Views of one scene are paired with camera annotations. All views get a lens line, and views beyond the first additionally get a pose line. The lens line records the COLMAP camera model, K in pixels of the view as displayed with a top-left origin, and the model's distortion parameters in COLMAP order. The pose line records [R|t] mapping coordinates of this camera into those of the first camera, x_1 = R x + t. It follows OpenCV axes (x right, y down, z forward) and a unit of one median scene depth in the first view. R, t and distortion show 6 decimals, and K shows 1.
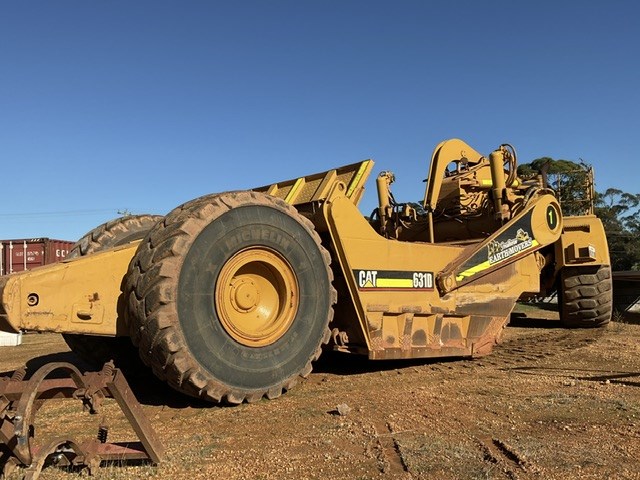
lens RADIAL K [[529.0, 0, 320.0], [0, 529.0, 240.0], [0, 0, 1]] dist [0.126022, -0.269532]
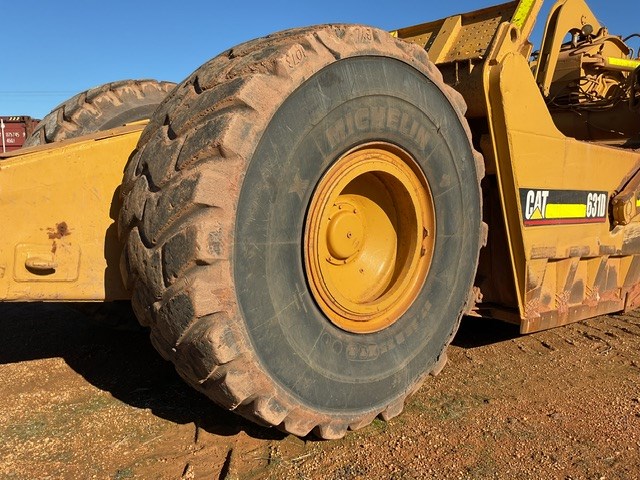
lens RADIAL K [[524.2, 0, 321.8], [0, 524.2, 232.8], [0, 0, 1]] dist [0.006509, -0.007590]
pose [[0.999185, 0.036838, 0.016497, -0.169353], [-0.039296, 0.981154, 0.189190, 0.004421], [-0.009217, -0.189684, 0.981802, 0.477440]]
